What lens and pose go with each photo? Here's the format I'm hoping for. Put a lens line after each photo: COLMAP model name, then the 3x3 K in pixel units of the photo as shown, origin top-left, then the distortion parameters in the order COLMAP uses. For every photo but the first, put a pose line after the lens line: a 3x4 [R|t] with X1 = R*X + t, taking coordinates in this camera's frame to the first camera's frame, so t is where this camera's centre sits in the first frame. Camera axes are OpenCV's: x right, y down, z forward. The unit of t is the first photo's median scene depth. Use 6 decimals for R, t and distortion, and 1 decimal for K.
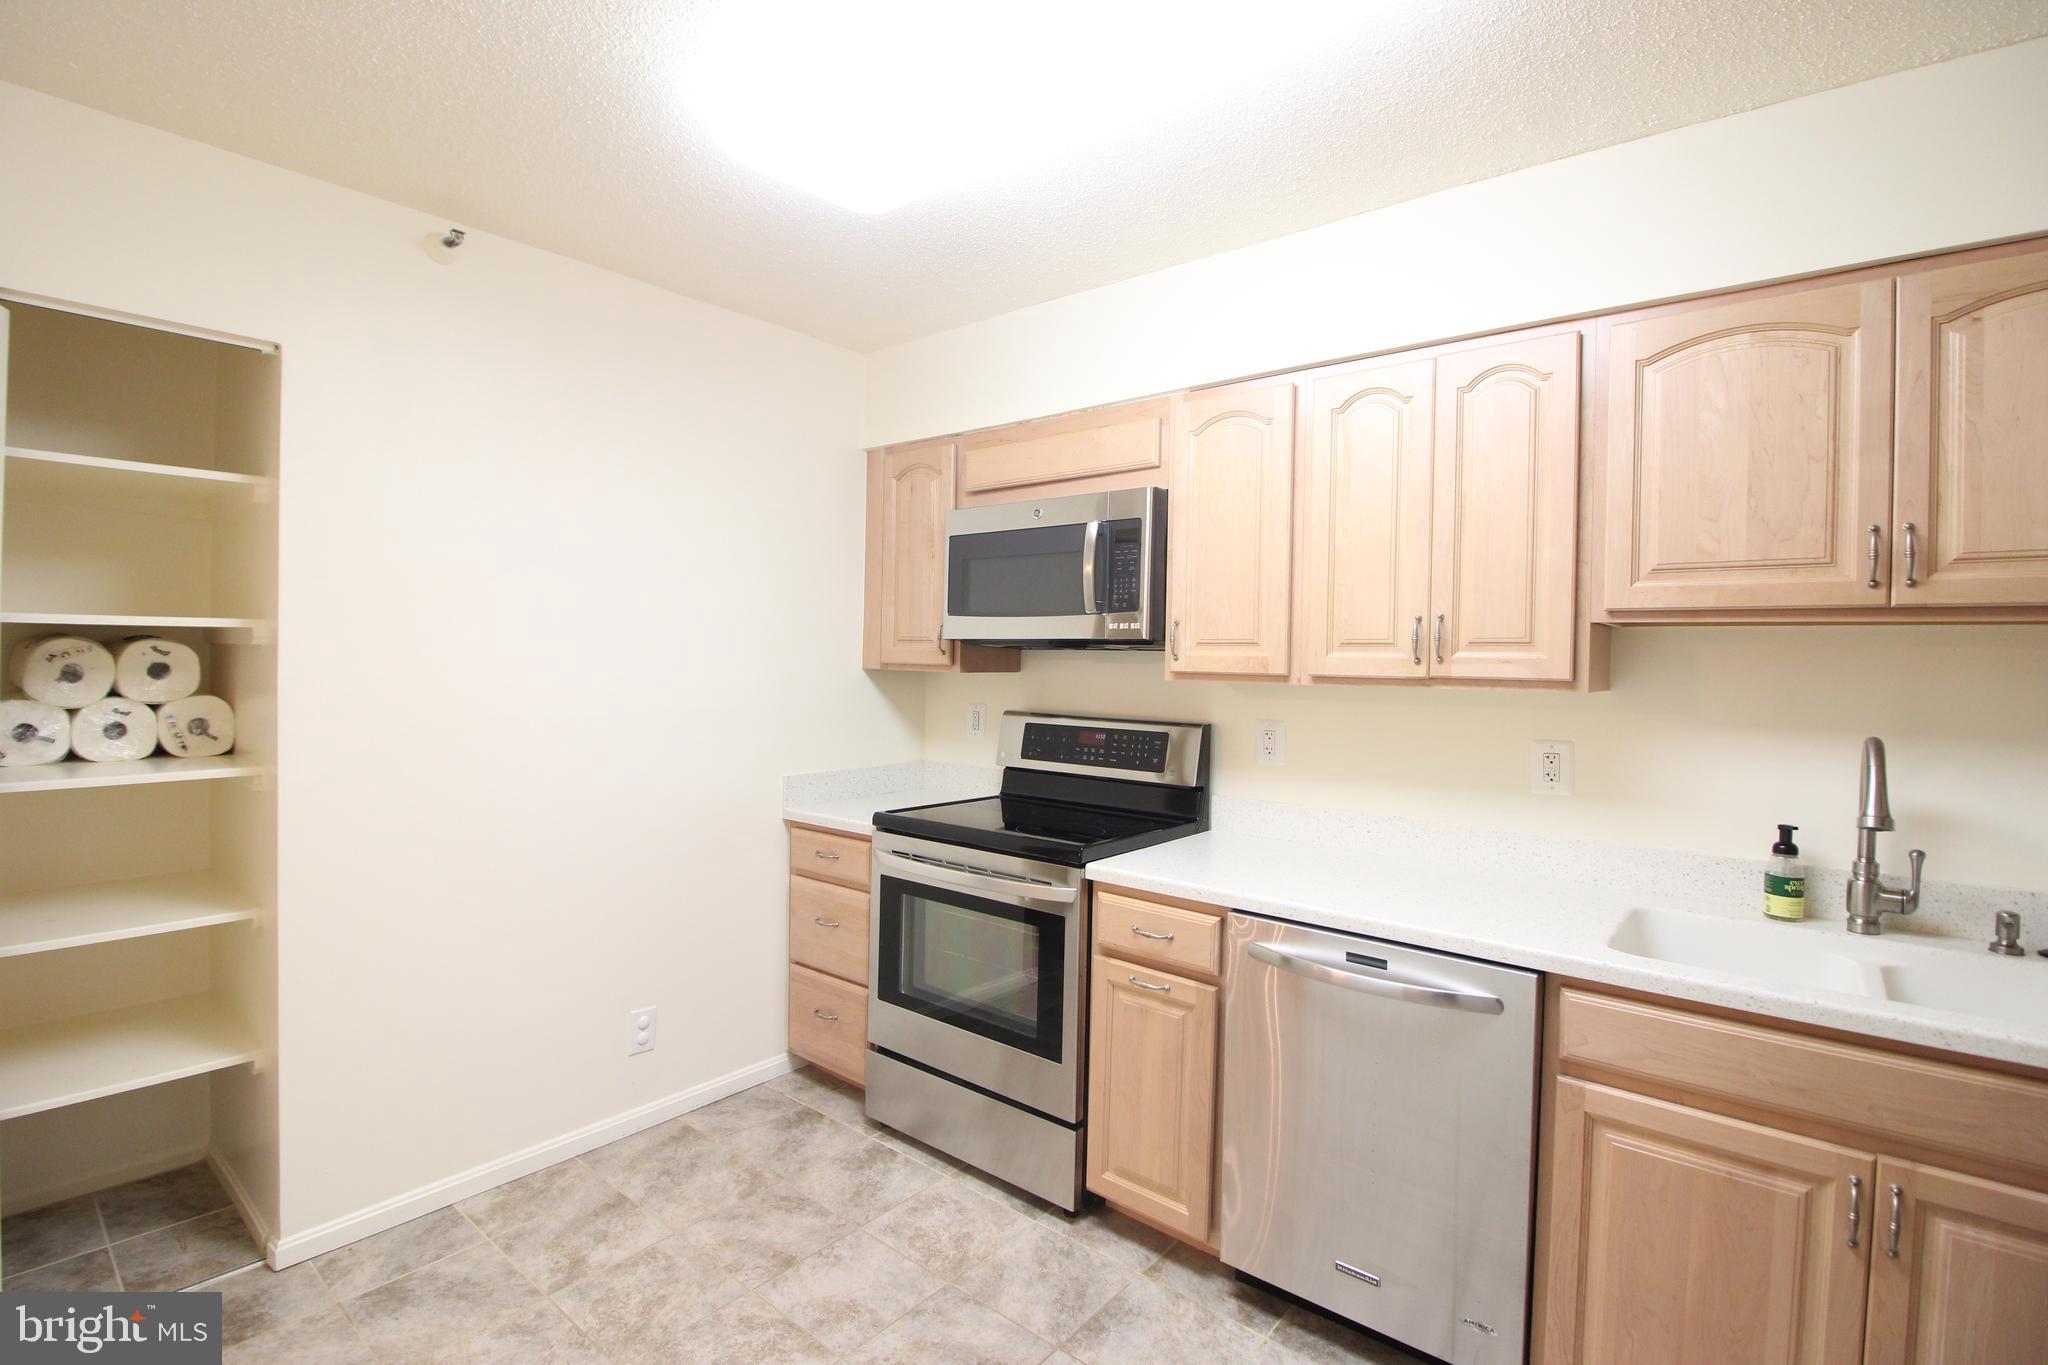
lens RADIAL K [[948.1, 0, 1018.5], [0, 948.1, 677.6], [0, 0, 1]] dist [-0.006262, -0.006559]
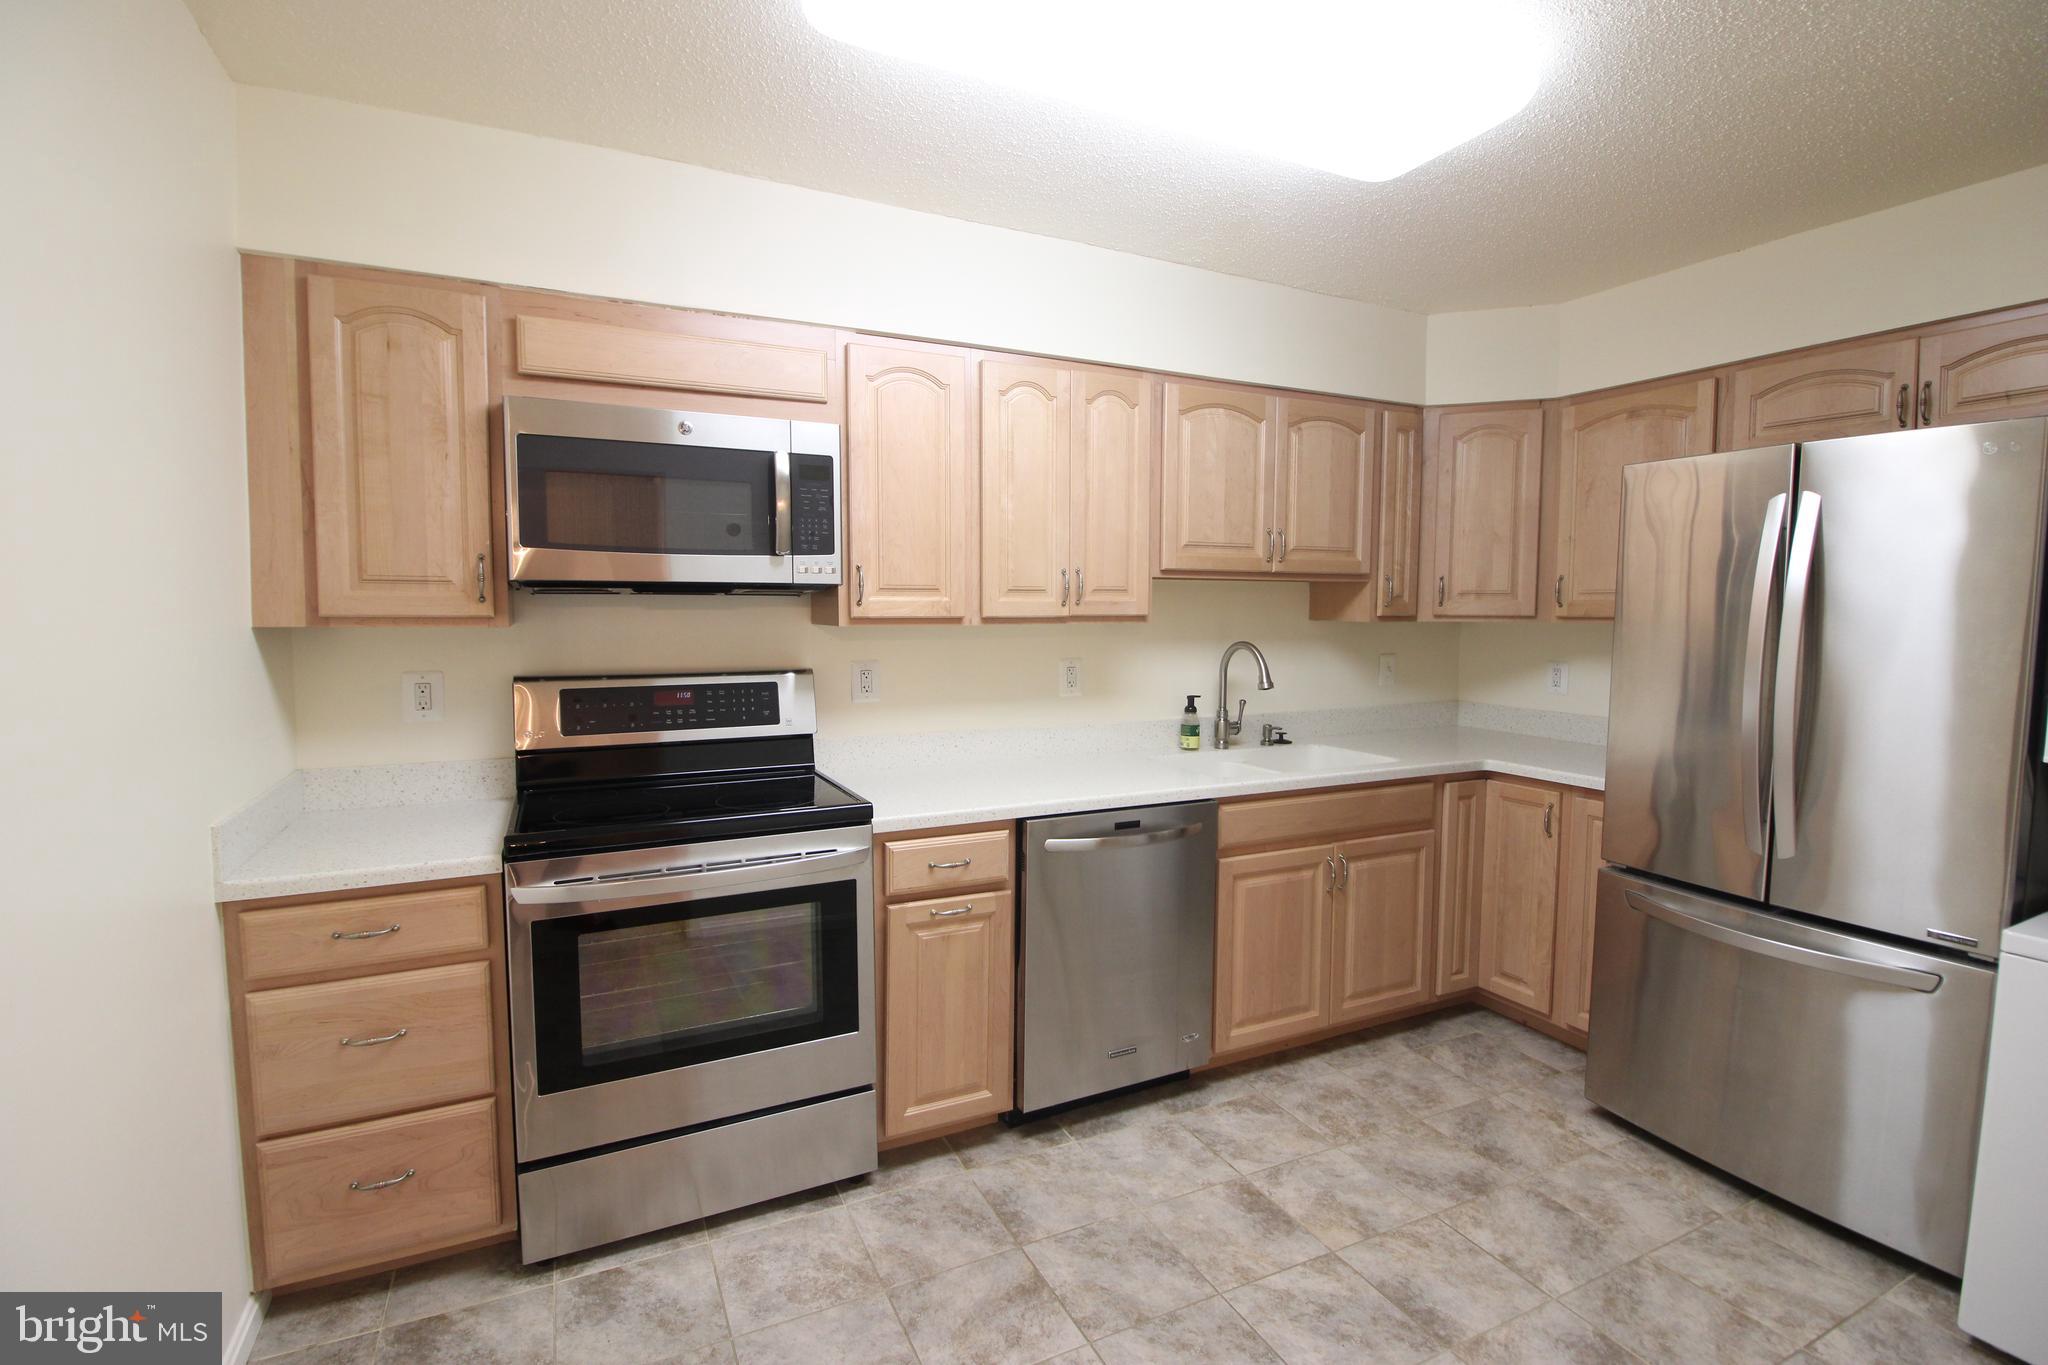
lens RADIAL K [[948.1, 0, 1018.9], [0, 948.1, 678.0], [0, 0, 1]] dist [-0.006262, -0.006559]
pose [[0.408830, -0.085971, 0.908552, -0.734582], [0.022521, 0.996200, 0.084130, -0.024362], [-0.912332, -0.013933, 0.409213, 0.470359]]
